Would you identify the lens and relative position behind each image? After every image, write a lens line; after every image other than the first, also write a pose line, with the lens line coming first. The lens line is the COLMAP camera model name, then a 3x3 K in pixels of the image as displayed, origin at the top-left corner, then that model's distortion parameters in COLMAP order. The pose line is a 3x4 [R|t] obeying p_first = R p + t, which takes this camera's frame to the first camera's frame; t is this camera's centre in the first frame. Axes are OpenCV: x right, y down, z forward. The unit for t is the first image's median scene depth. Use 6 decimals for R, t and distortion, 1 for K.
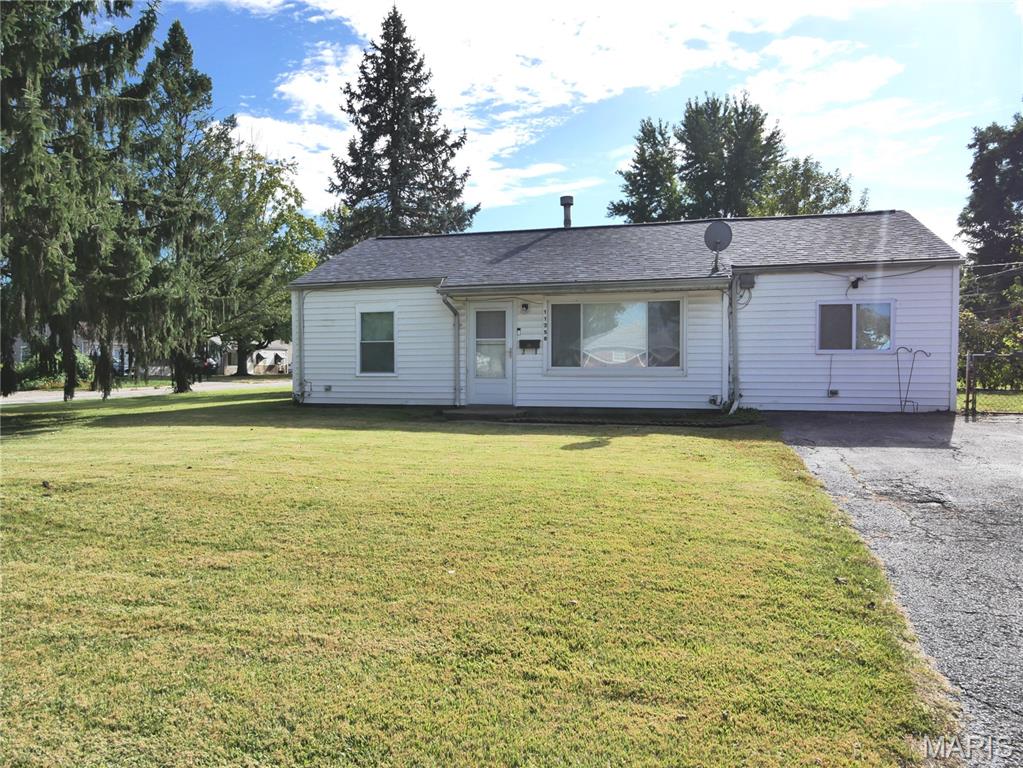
lens RADIAL K [[687.6, 0, 511.7], [0, 687.6, 386.3], [0, 0, 1]] dist [-0.007053, -0.001001]
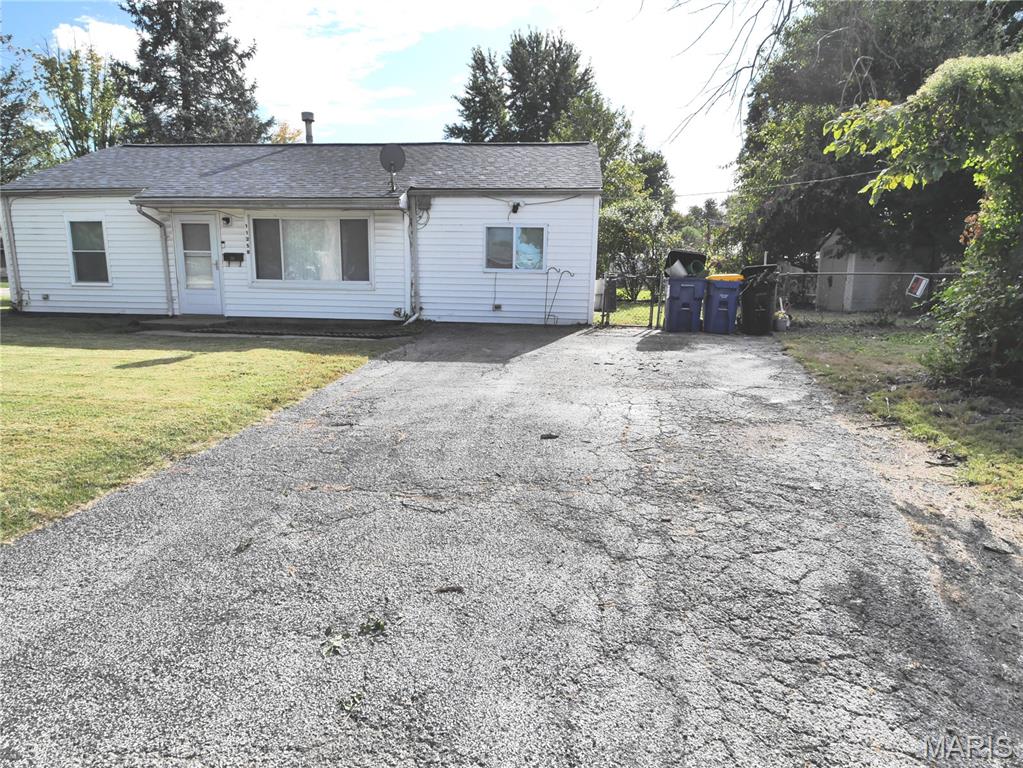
lens RADIAL K [[575.6, 0, 511.8], [0, 575.6, 381.1], [0, 0, 1]] dist [-0.010670, -0.001465]
pose [[0.984851, -0.014371, 0.172804, 0.274131], [-0.013020, 0.987617, 0.156342, -0.015606], [-0.172911, -0.156224, 0.972469, 0.040784]]
